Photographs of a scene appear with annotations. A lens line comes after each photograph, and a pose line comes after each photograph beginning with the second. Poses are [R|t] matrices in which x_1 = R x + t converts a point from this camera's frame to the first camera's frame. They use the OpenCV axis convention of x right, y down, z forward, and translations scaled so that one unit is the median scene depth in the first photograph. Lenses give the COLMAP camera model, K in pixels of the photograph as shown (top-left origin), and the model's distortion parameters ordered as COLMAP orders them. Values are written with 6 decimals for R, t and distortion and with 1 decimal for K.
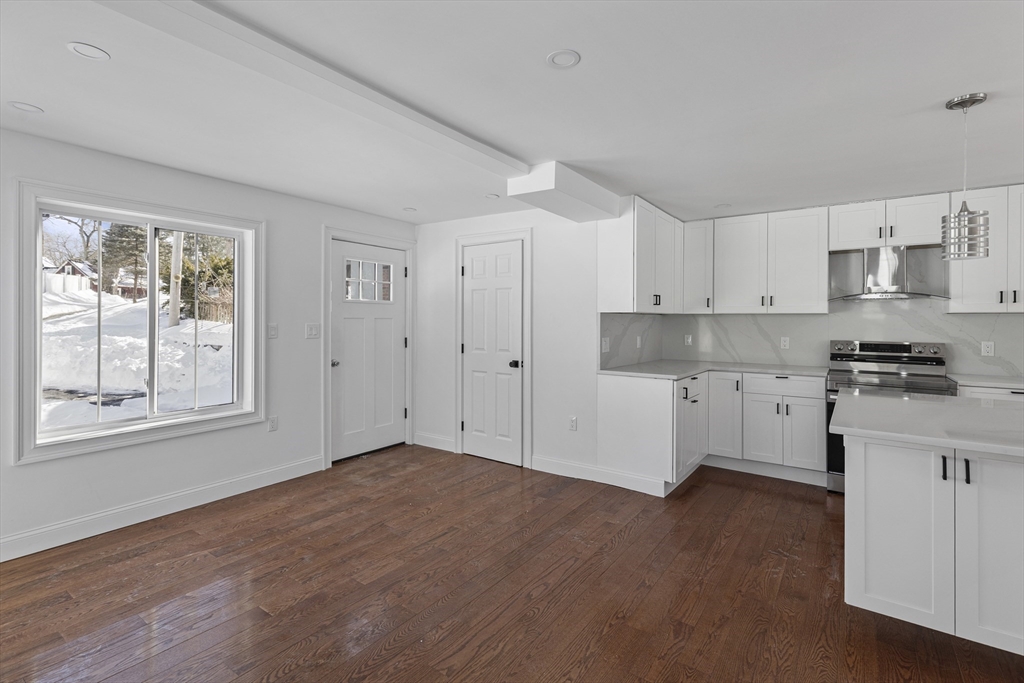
lens RADIAL K [[473.1, 0, 512.7], [0, 473.1, 320.1], [0, 0, 1]] dist [-0.000132, -0.000272]
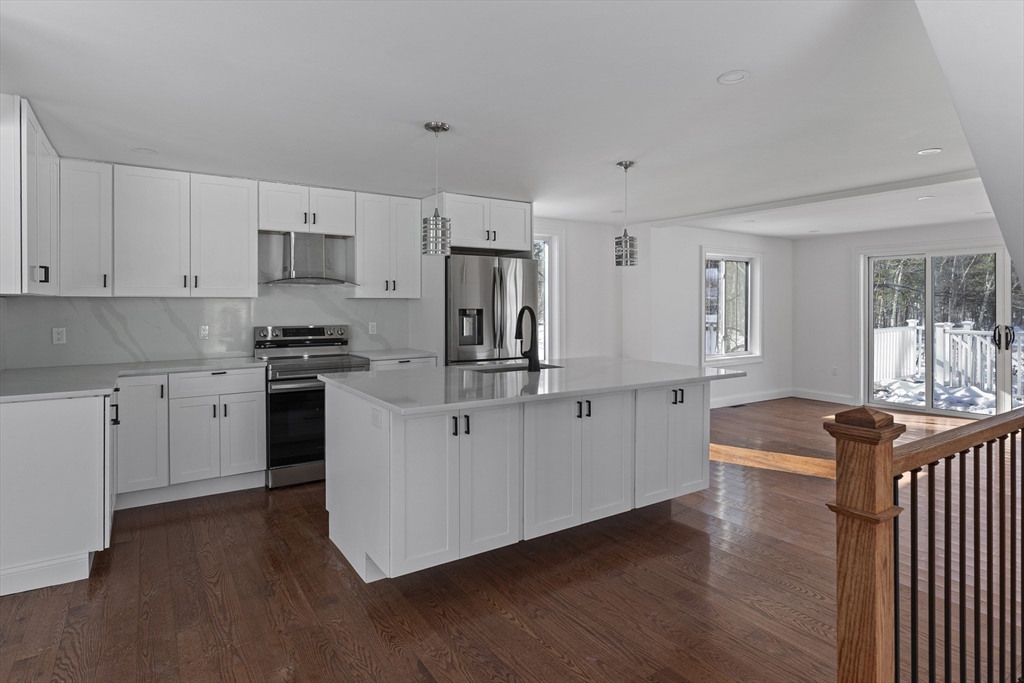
lens RADIAL K [[553.5, 0, 515.6], [0, 553.5, 307.1], [0, 0, 1]] dist [0.000212, 0.000661]
pose [[0.348623, -0.008931, 0.937220, -0.181395], [0.003261, 0.999960, 0.008316, -0.003400], [-0.937257, 0.000157, 0.348639, 0.172597]]
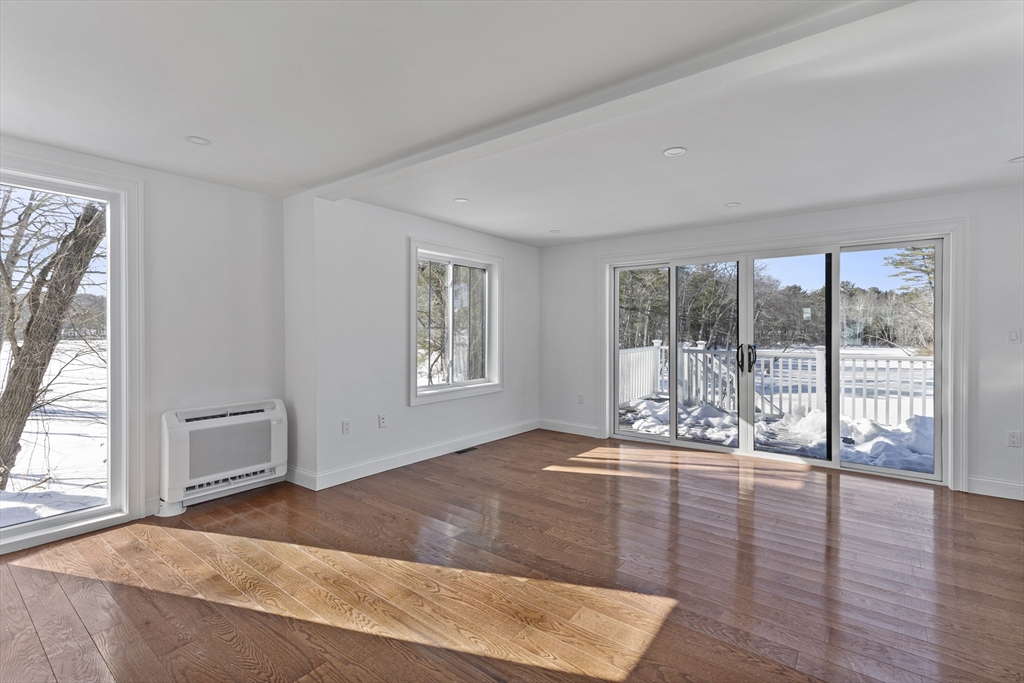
lens RADIAL K [[466.6, 0, 512.5], [0, 466.6, 332.5], [0, 0, 1]] dist [-0.001761, -0.000377]
pose [[0.034393, -0.009895, 0.999359, 0.689677], [-0.000461, 0.999951, 0.009917, 0.028977], [-0.999408, -0.000801, 0.034386, -0.065129]]
